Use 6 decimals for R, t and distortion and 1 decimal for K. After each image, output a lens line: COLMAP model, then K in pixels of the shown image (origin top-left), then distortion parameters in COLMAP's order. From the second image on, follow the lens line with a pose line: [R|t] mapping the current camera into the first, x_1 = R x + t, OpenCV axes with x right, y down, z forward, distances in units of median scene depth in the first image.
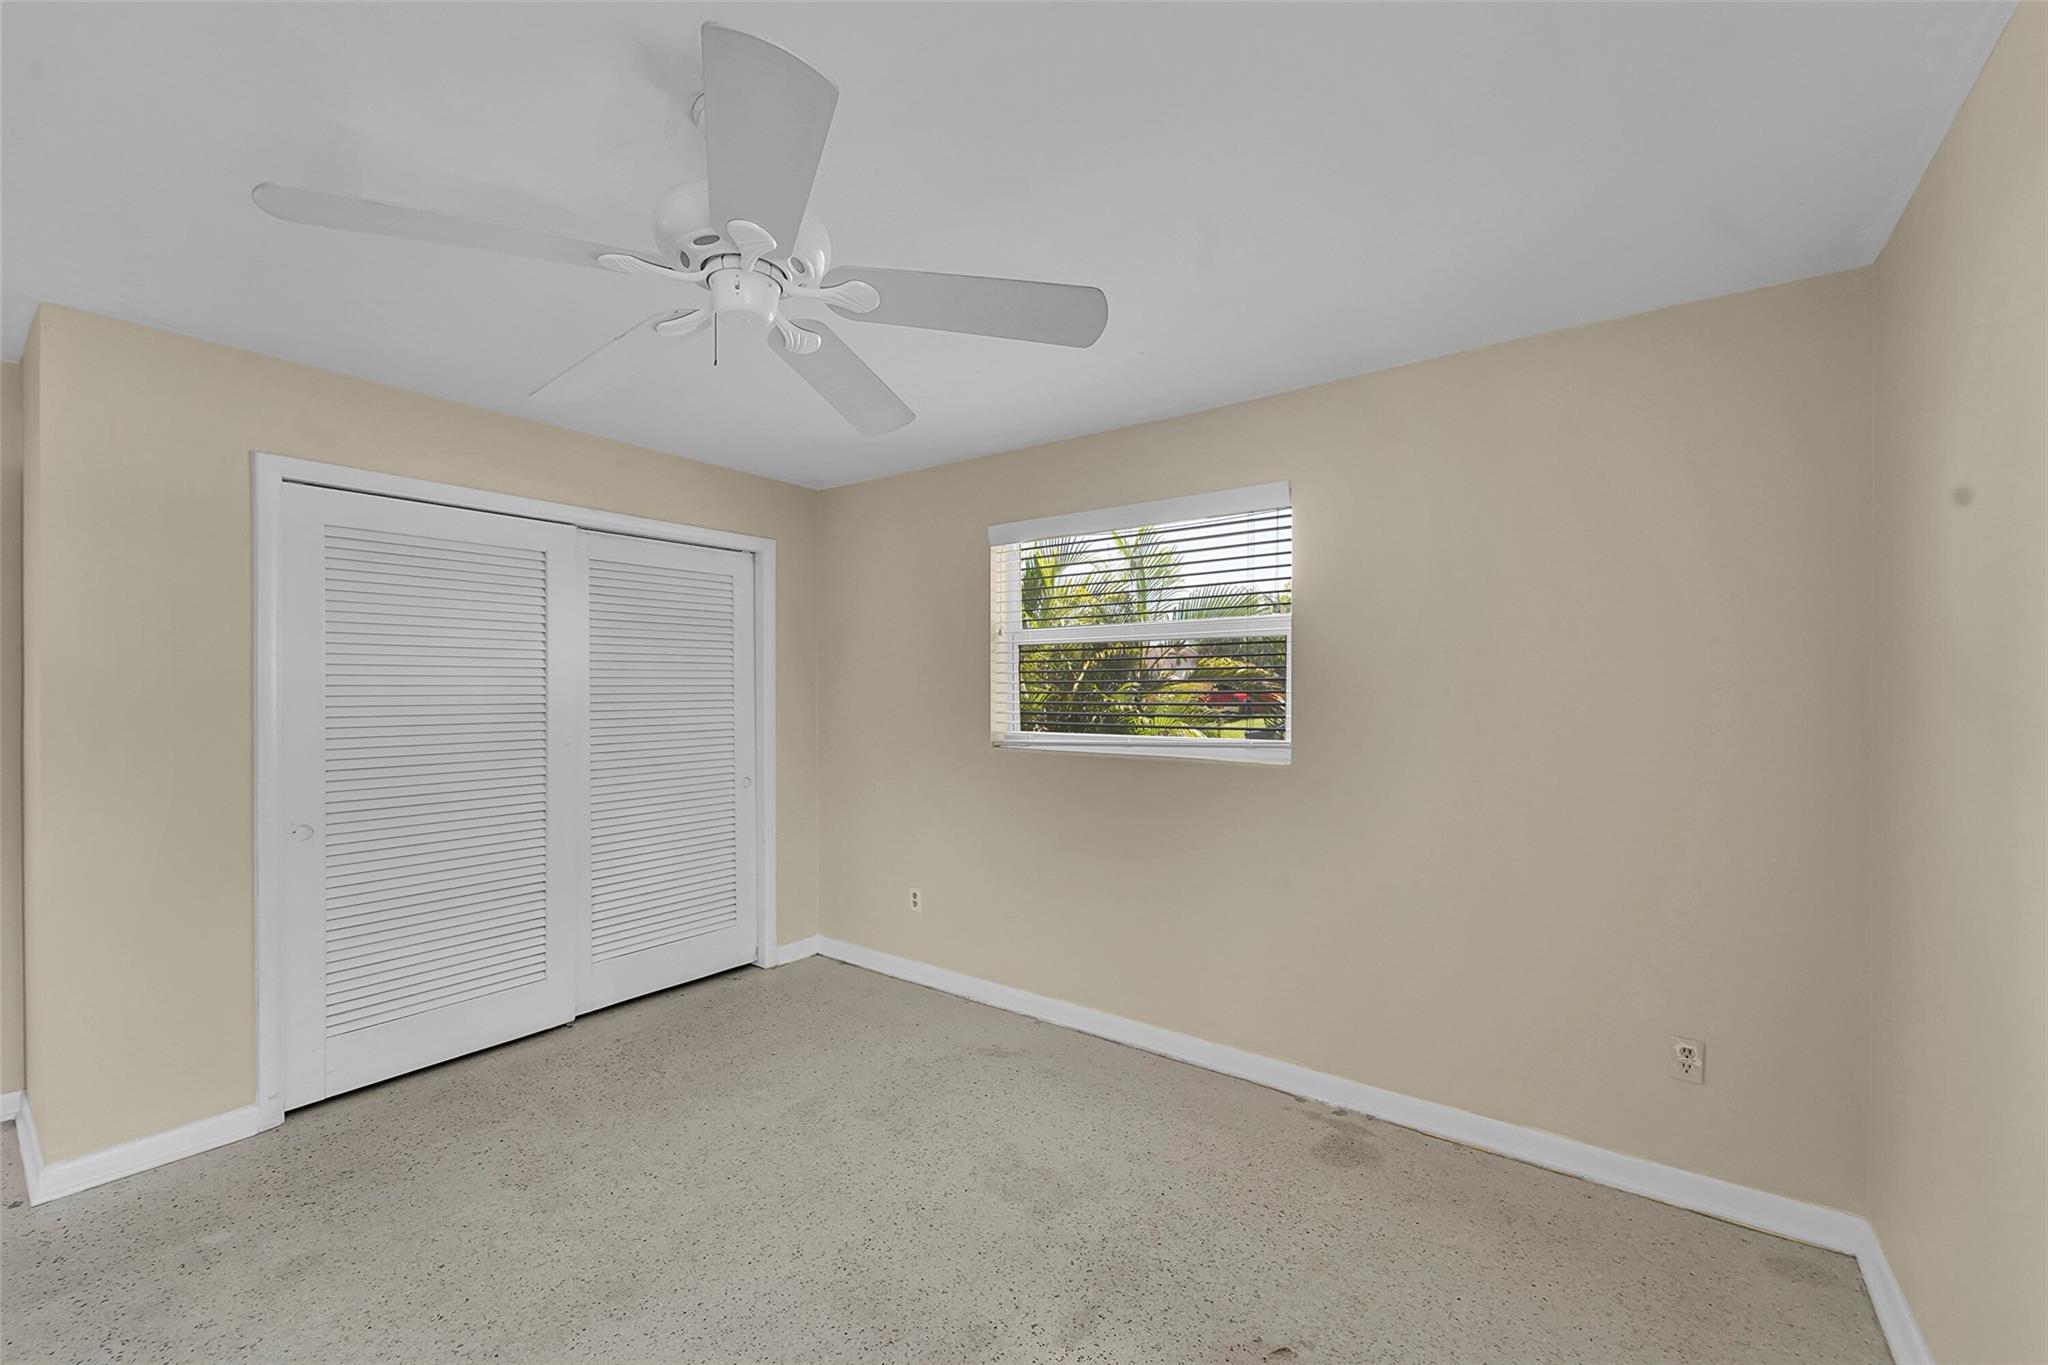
lens RADIAL K [[821.3, 0, 1023.8], [0, 821.3, 682.2], [0, 0, 1]] dist [0.000149, 0.000894]
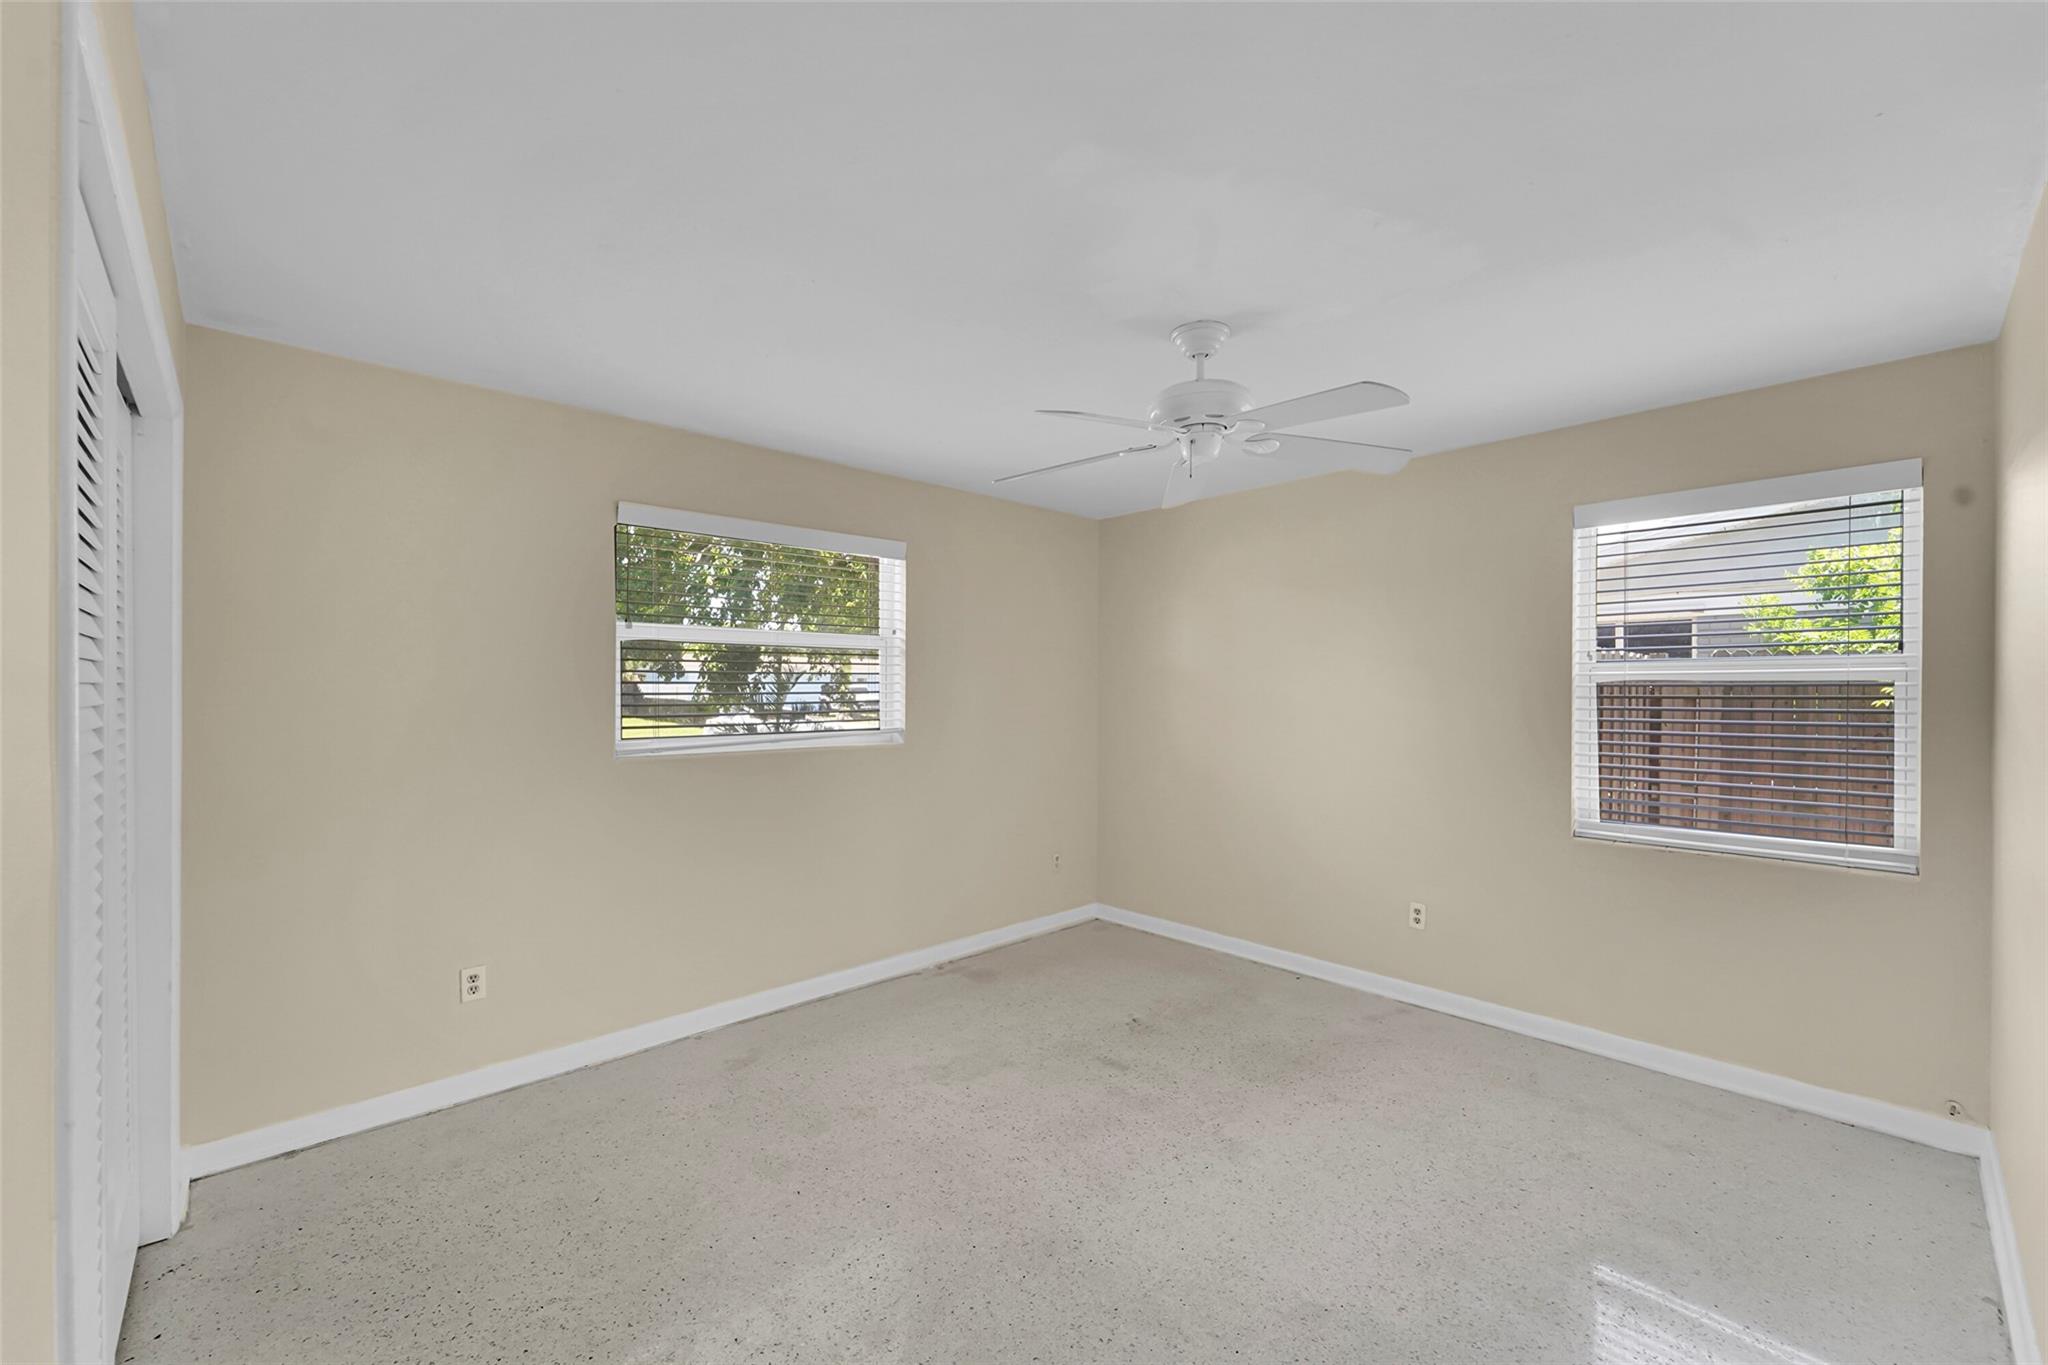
lens RADIAL K [[821.3, 0, 1019.6], [0, 821.3, 686.3], [0, 0, 1]] dist [0.000149, 0.000894]
pose [[0.174697, 0.003964, 0.984614, -0.961747], [-0.009504, 0.999952, -0.002339, 0.005334], [-0.984576, -0.008950, 0.174726, 0.526590]]
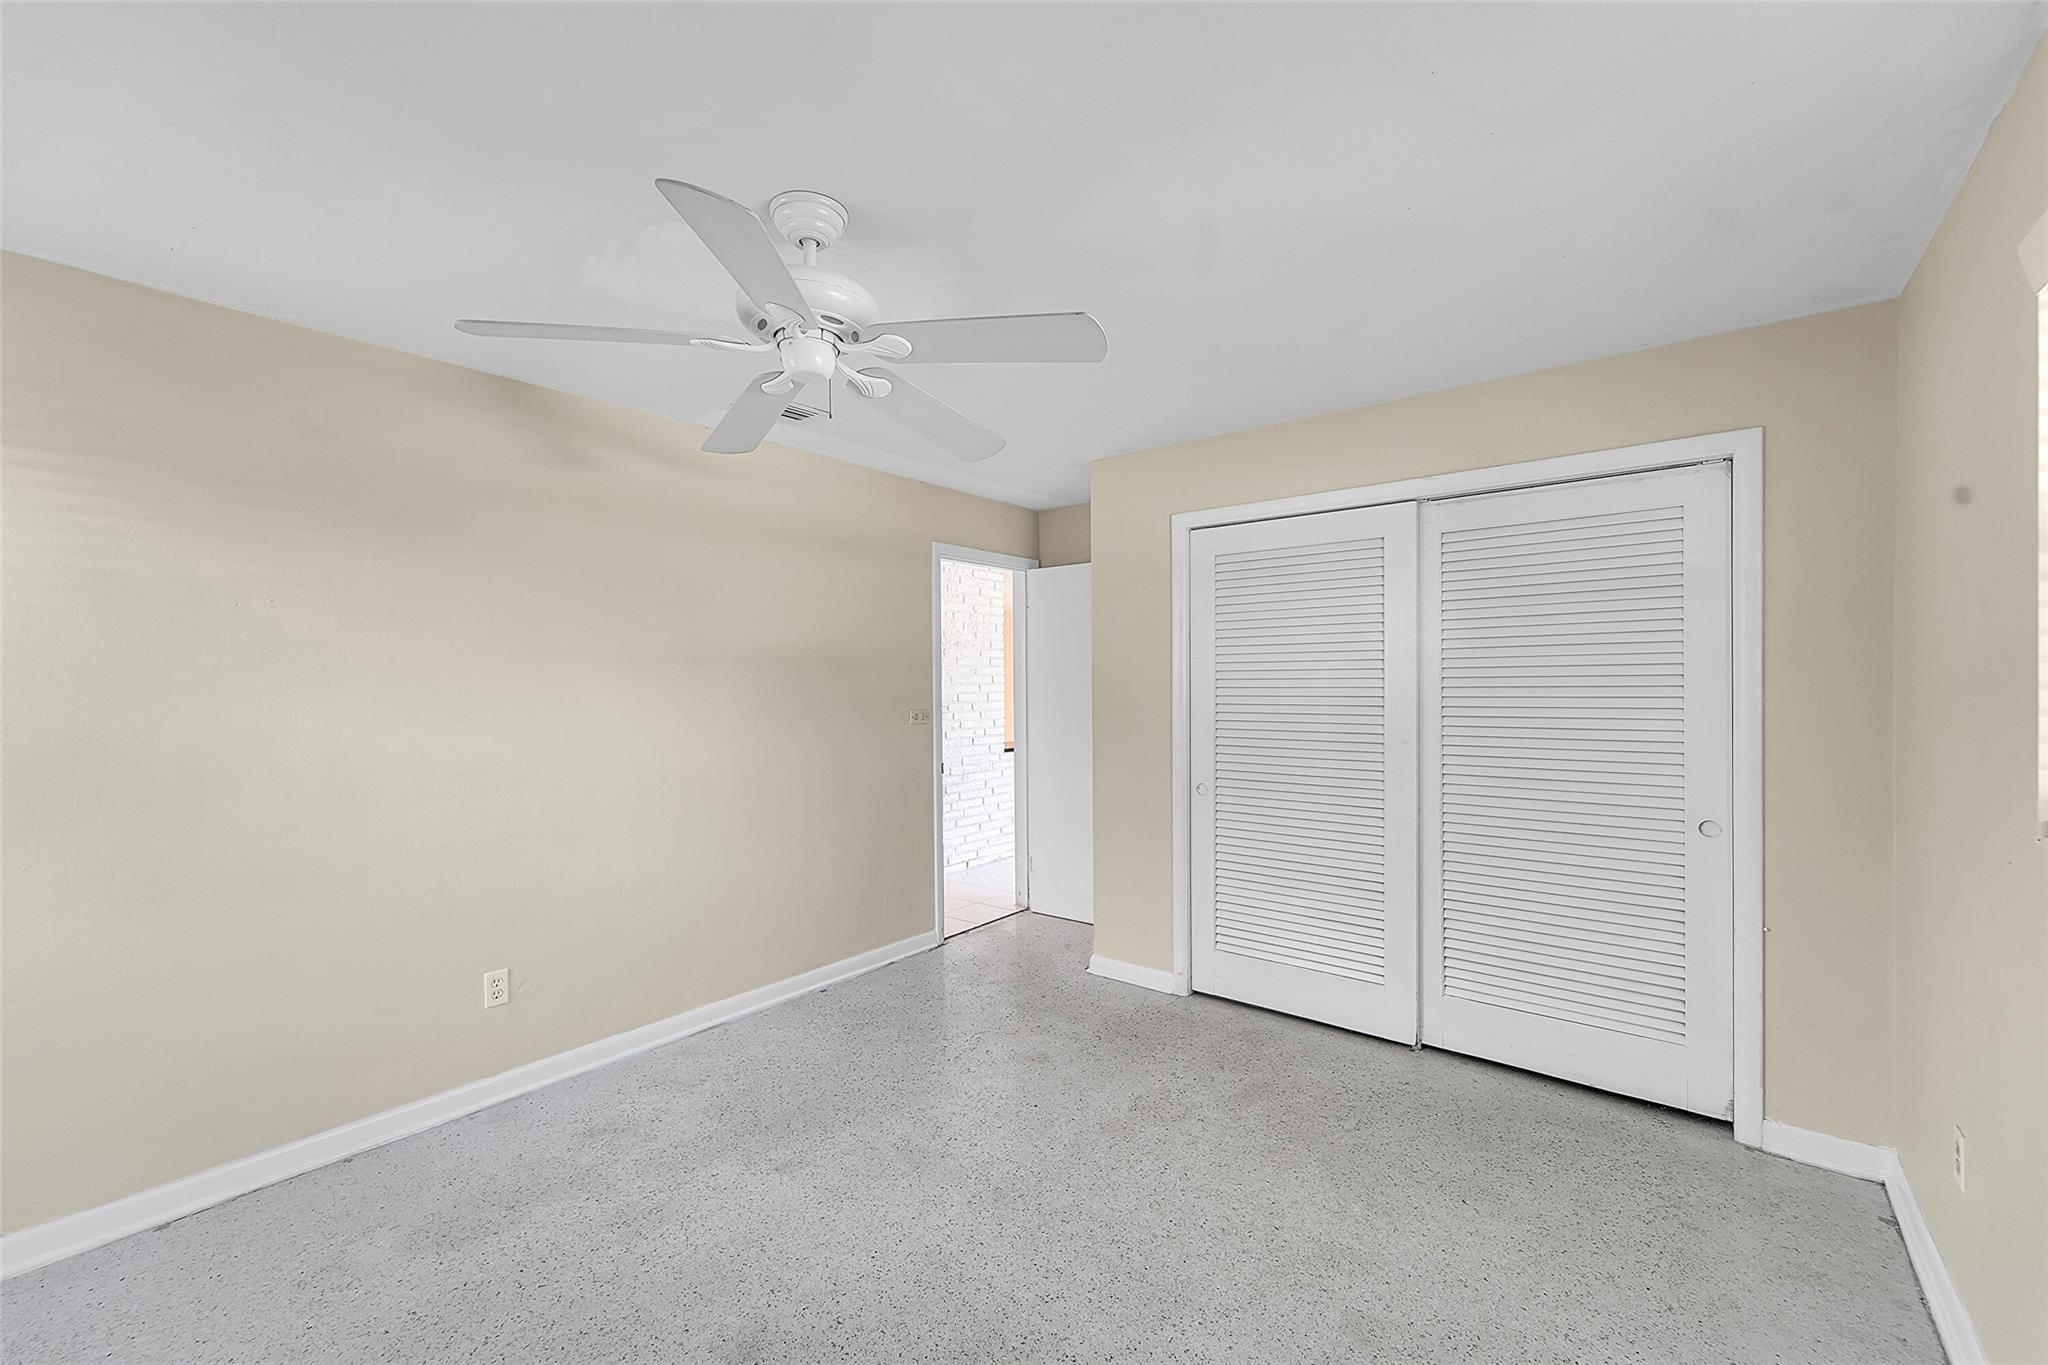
lens RADIAL K [[821.3, 0, 1023.4], [0, 821.3, 690.9], [0, 0, 1]] dist [0.000149, 0.000894]
pose [[-0.039214, 0.004437, -0.999221, 0.416013], [0.009463, 0.999947, 0.004069, 0.012138], [0.999186, -0.009296, -0.039254, 0.668909]]
